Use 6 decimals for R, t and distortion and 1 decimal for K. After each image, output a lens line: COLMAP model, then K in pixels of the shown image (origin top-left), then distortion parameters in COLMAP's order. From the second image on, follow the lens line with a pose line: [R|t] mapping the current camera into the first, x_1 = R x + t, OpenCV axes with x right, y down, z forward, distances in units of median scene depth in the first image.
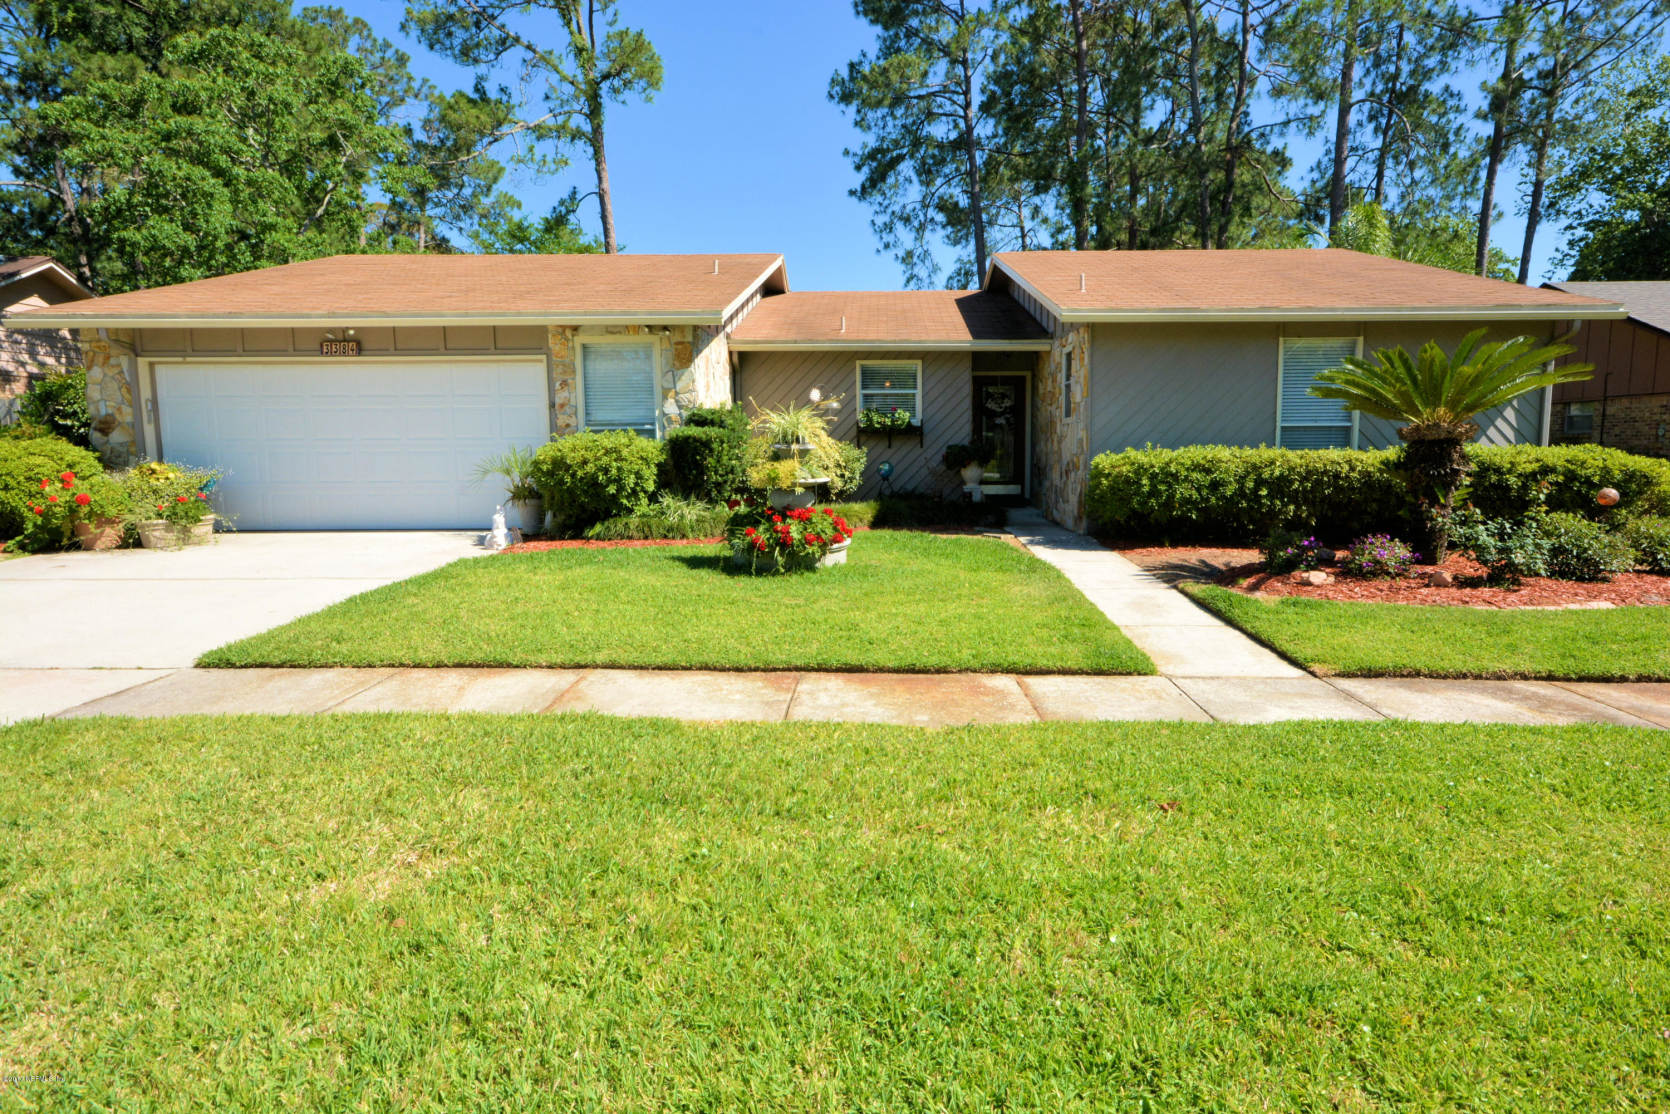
lens RADIAL K [[985.5, 0, 838.2], [0, 985.5, 553.7], [0, 0, 1]] dist [0.014317, 0.002597]
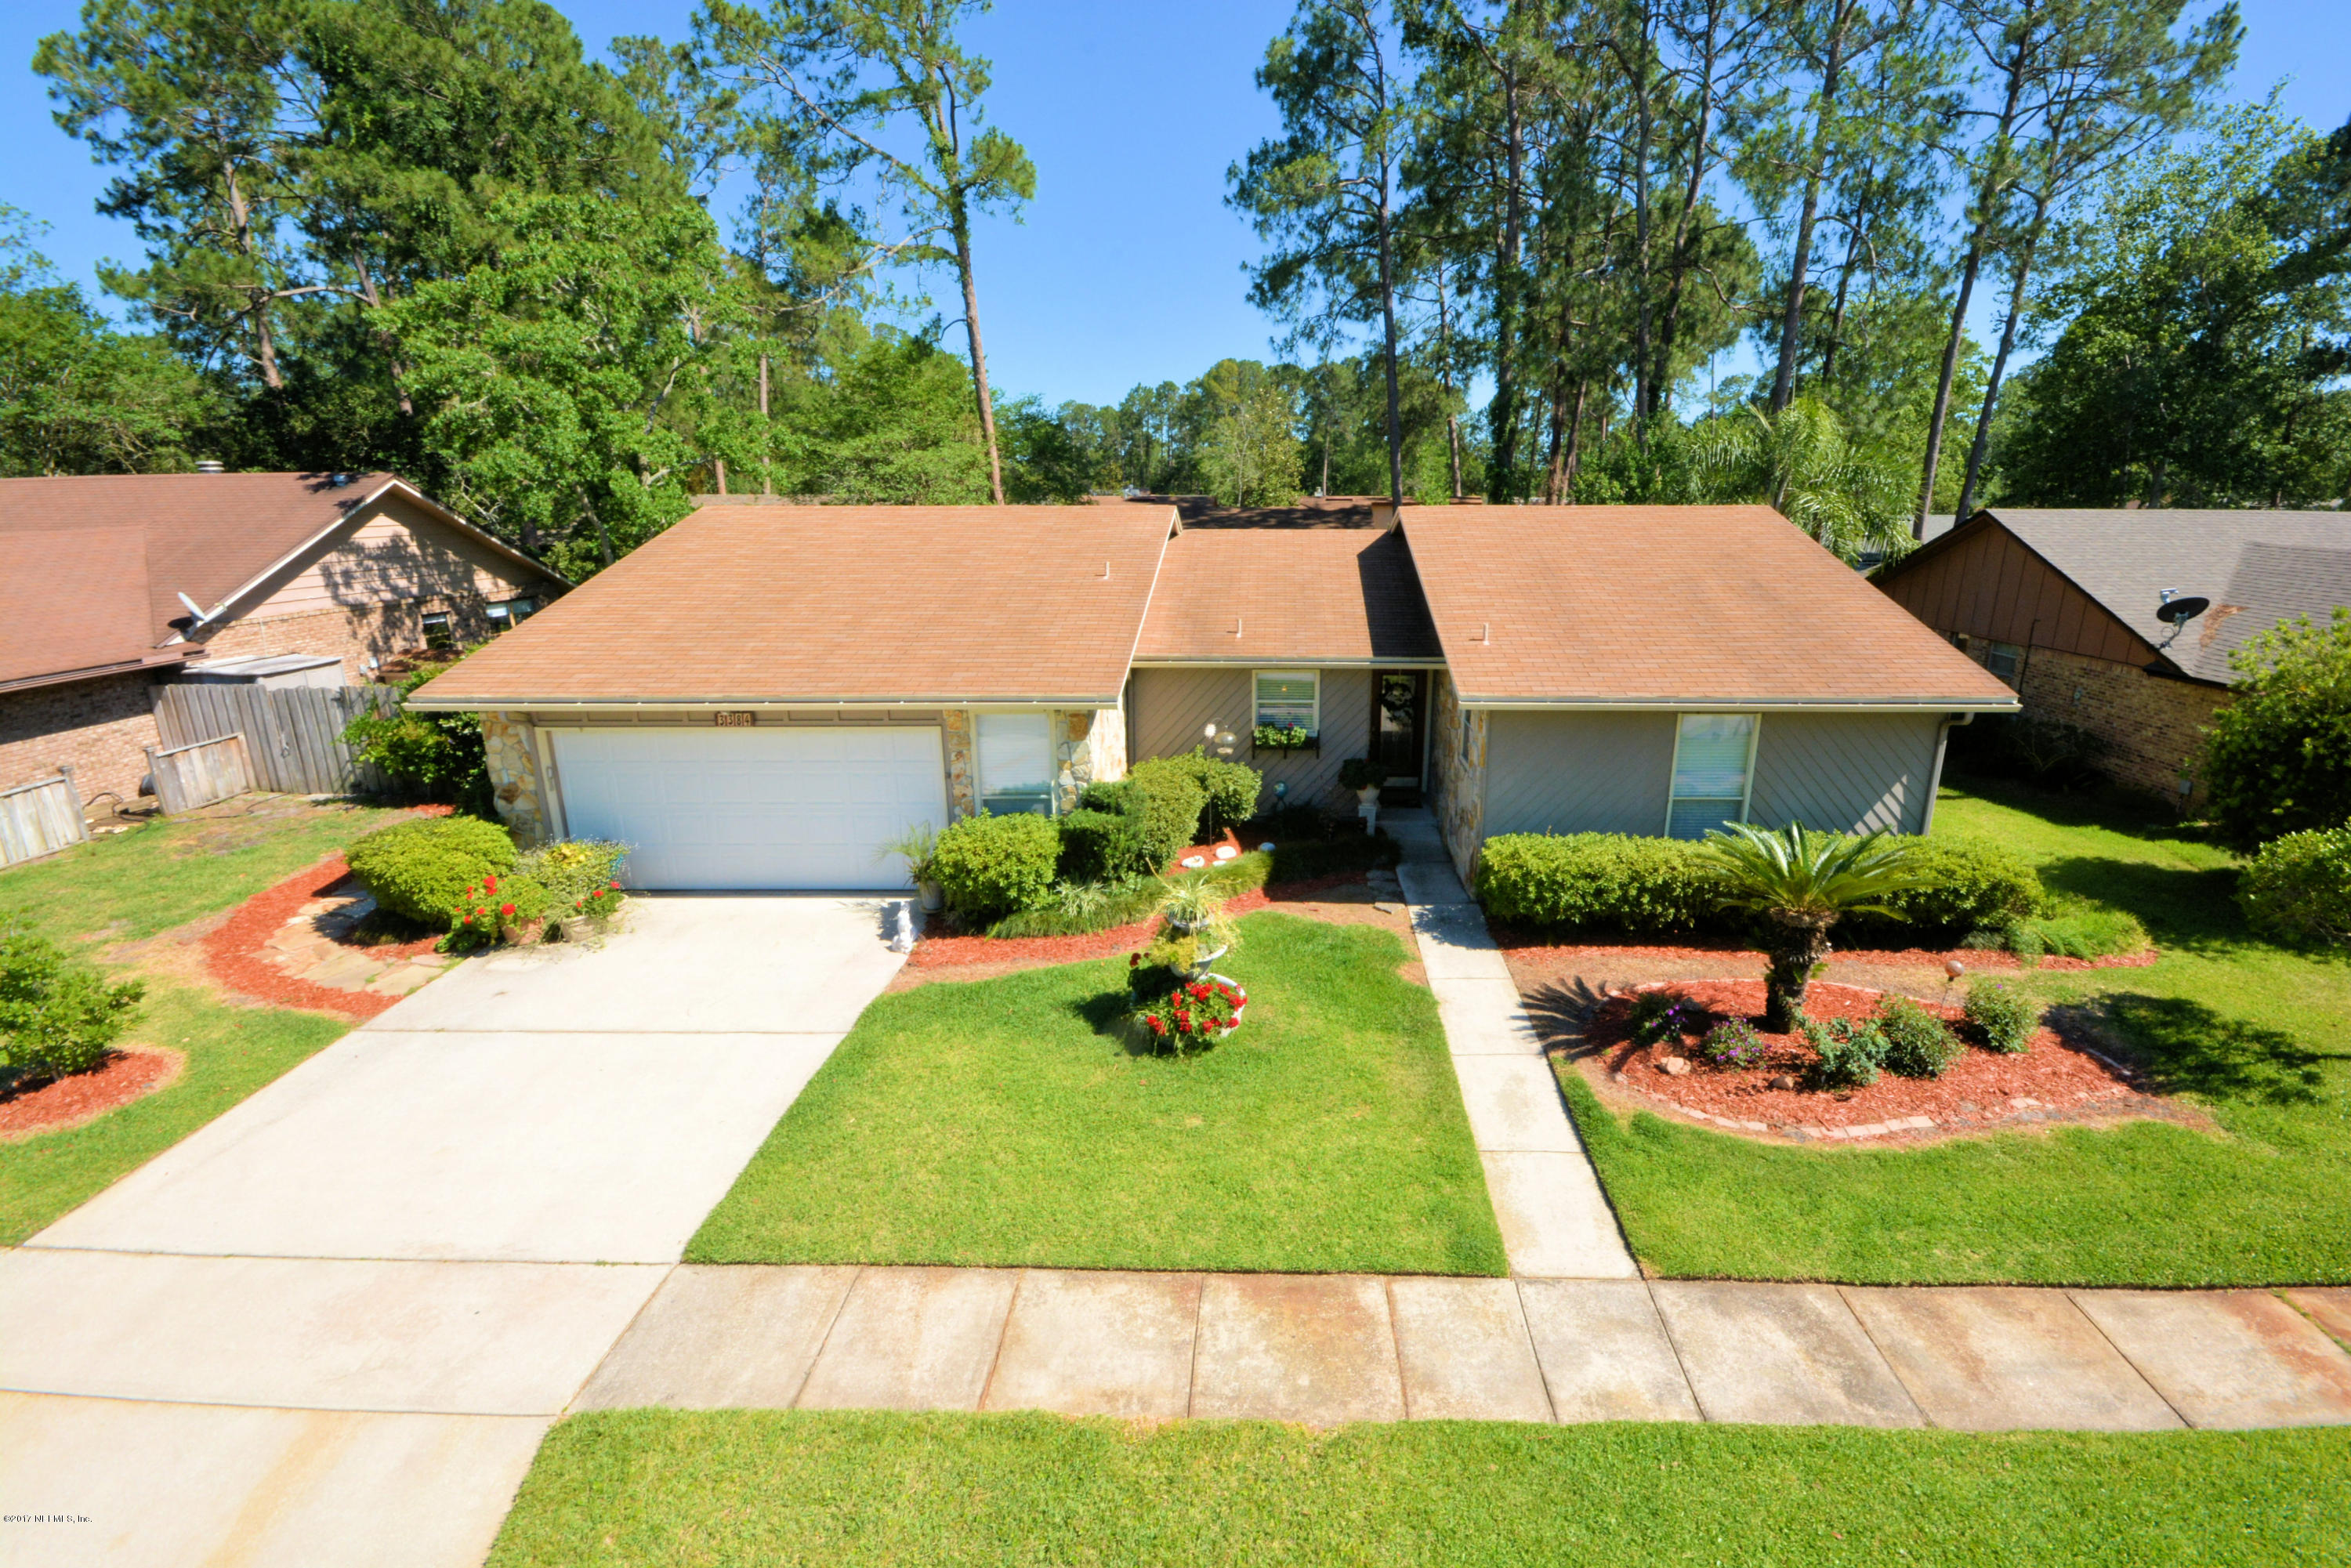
lens RADIAL K [[1074.9, 0, 1230.4], [0, 1074.9, 788.3], [0, 0, 1]] dist [-0.000010, -0.002087]
pose [[0.999930, 0.011169, 0.003792, -0.005897], [-0.011620, 0.987972, 0.154196, -0.248347], [-0.002024, -0.154230, 0.988033, -0.064259]]
